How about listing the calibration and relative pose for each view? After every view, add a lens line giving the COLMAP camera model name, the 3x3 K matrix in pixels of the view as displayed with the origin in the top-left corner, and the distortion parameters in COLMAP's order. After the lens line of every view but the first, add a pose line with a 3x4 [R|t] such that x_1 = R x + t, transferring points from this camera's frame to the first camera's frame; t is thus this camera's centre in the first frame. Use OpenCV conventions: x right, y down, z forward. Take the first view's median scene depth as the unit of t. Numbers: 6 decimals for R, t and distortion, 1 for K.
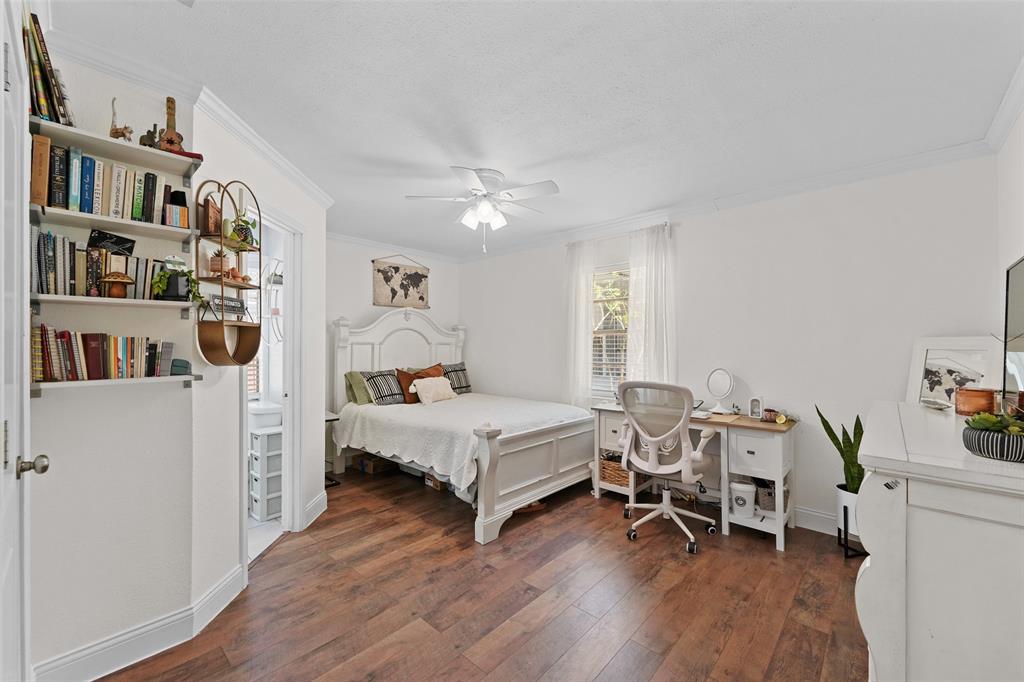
lens RADIAL K [[395.9, 0, 506.1], [0, 395.9, 343.9], [0, 0, 1]] dist [0.001470, 0.000096]
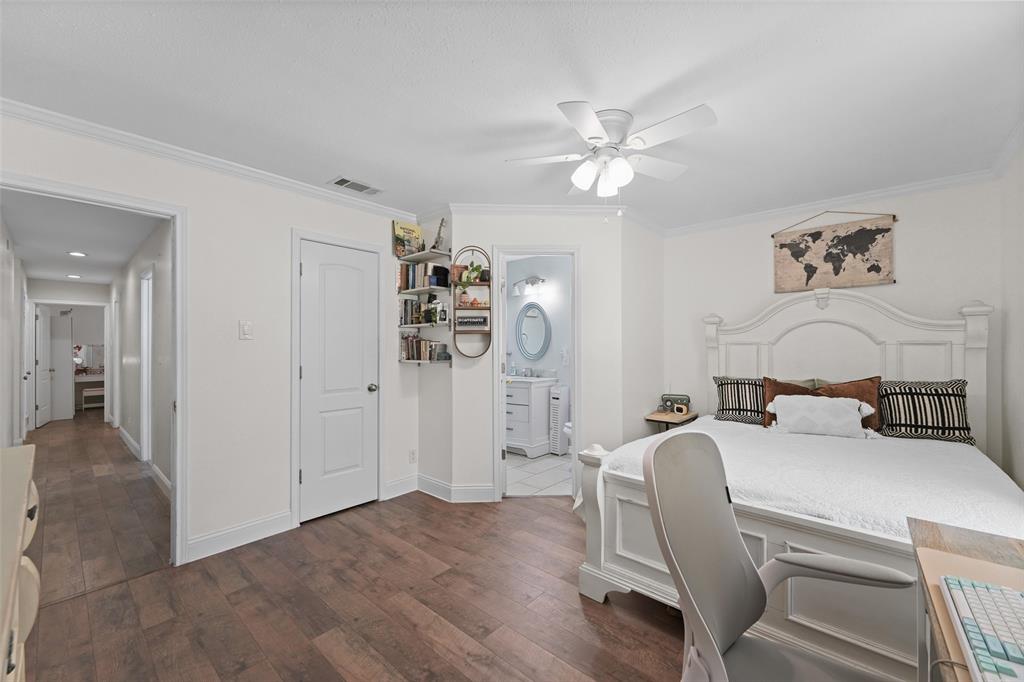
lens RADIAL K [[395.9, 0, 506.1], [0, 395.9, 343.9], [0, 0, 1]] dist [0.001470, 0.000096]
pose [[0.044011, -0.001542, -0.999030, 0.401266], [0.002694, 0.999995, -0.001424, -0.000011], [0.999027, -0.002629, 0.044015, 0.439510]]
